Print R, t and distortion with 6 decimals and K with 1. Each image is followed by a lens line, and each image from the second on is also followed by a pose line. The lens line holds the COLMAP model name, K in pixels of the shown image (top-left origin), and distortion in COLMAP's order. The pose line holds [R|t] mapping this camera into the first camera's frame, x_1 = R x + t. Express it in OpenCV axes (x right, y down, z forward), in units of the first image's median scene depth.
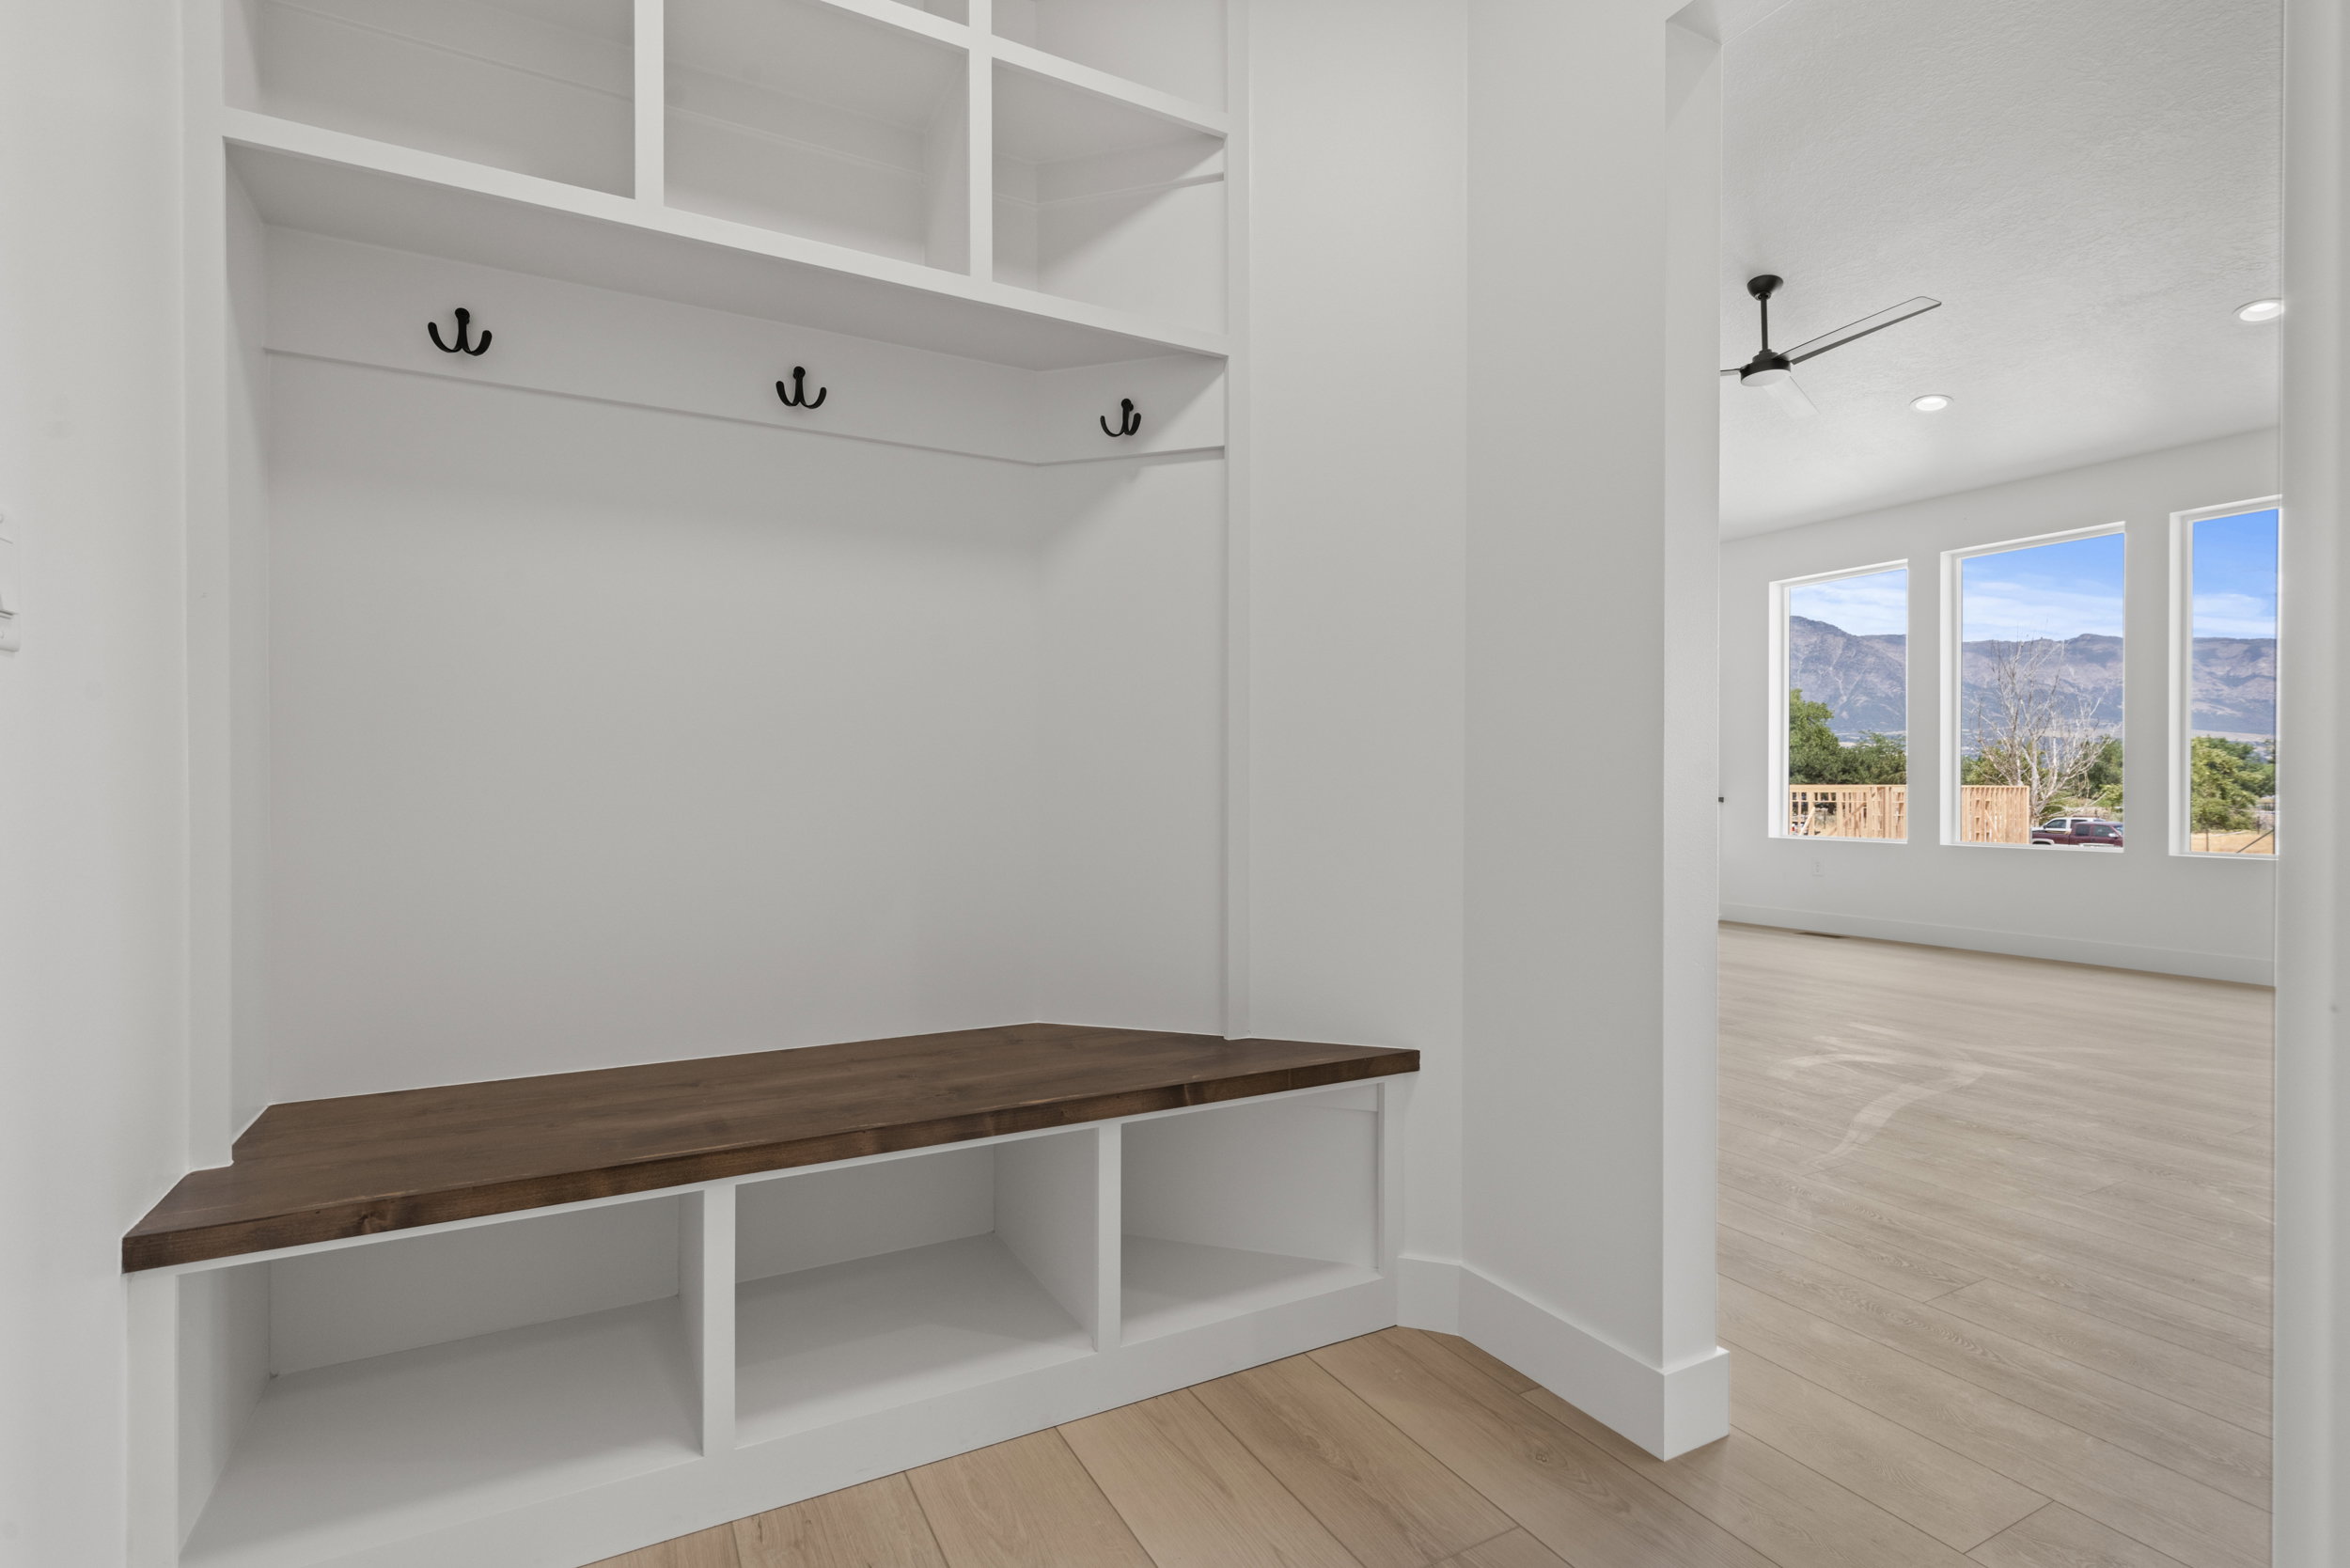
lens RADIAL K [[1092.1, 0, 1163.3], [0, 1092.1, 789.2], [0, 0, 1]] dist [0.001893, 0.000144]
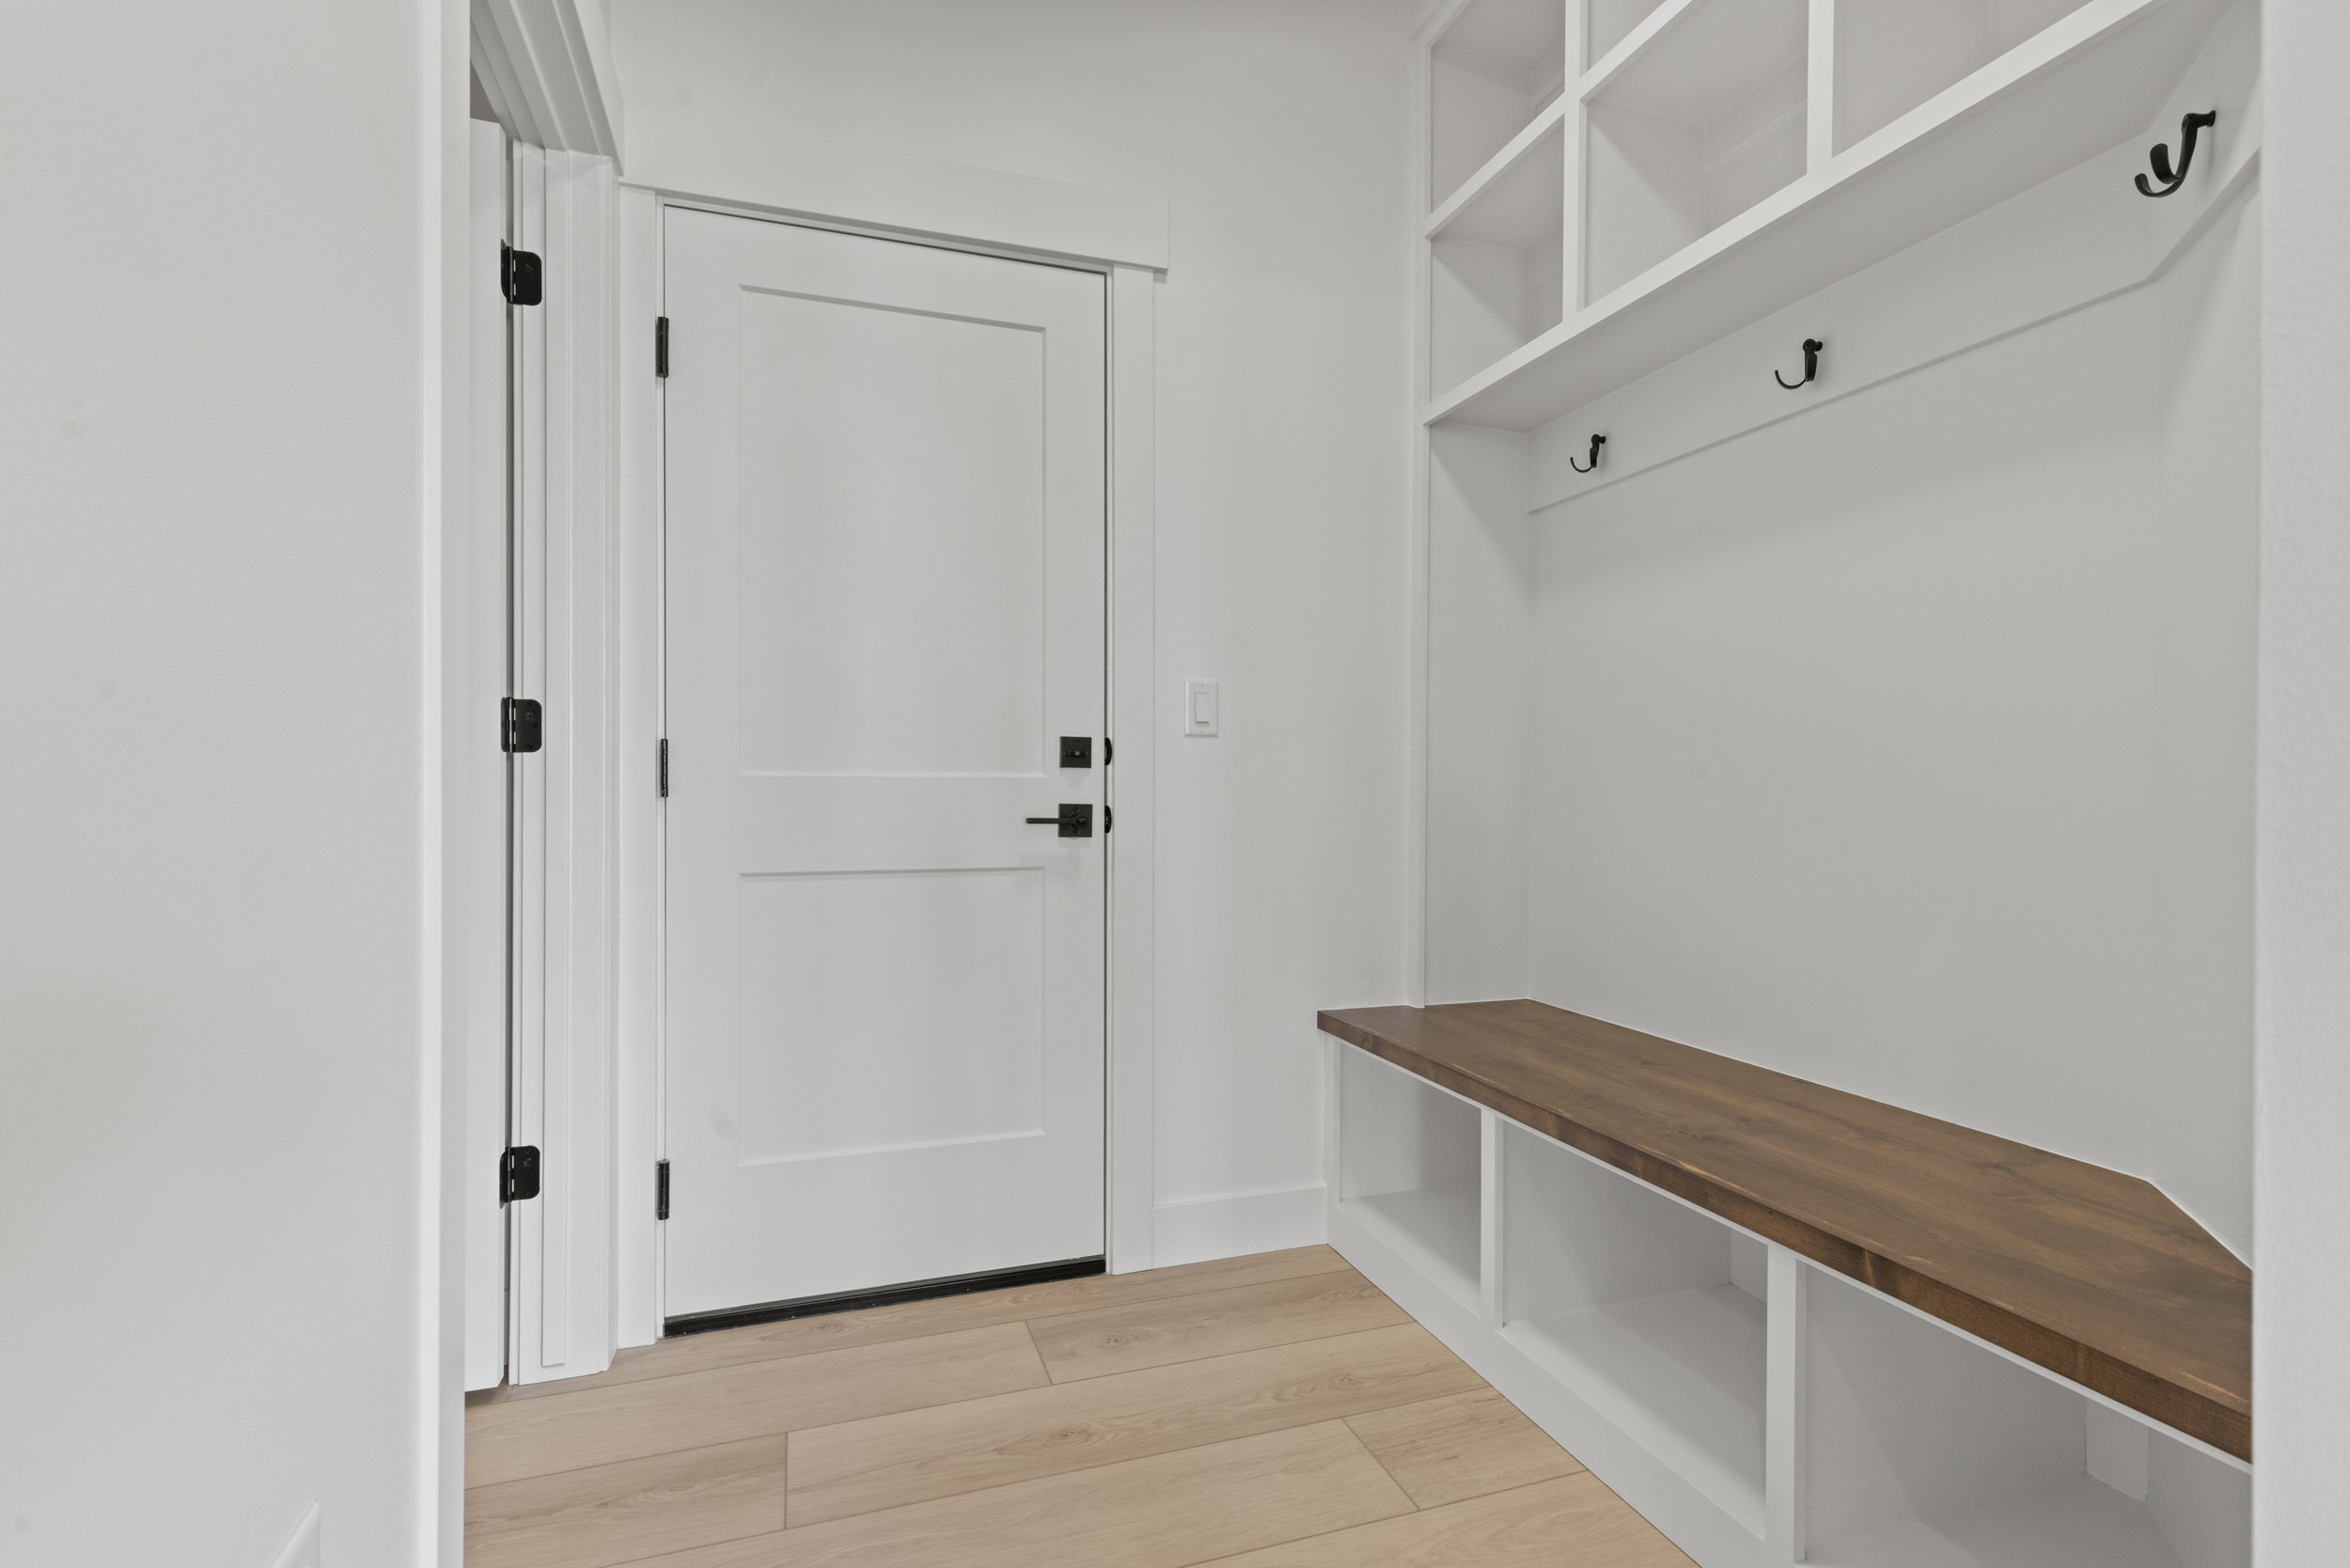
lens RADIAL K [[1092.1, 0, 1163.3], [0, 1092.1, 789.2], [0, 0, 1]] dist [0.001893, 0.000144]
pose [[-0.164840, -0.001213, -0.986320, 0.765368], [-0.010609, 0.999944, 0.000543, -0.003302], [0.986263, 0.010554, -0.164843, 0.712952]]
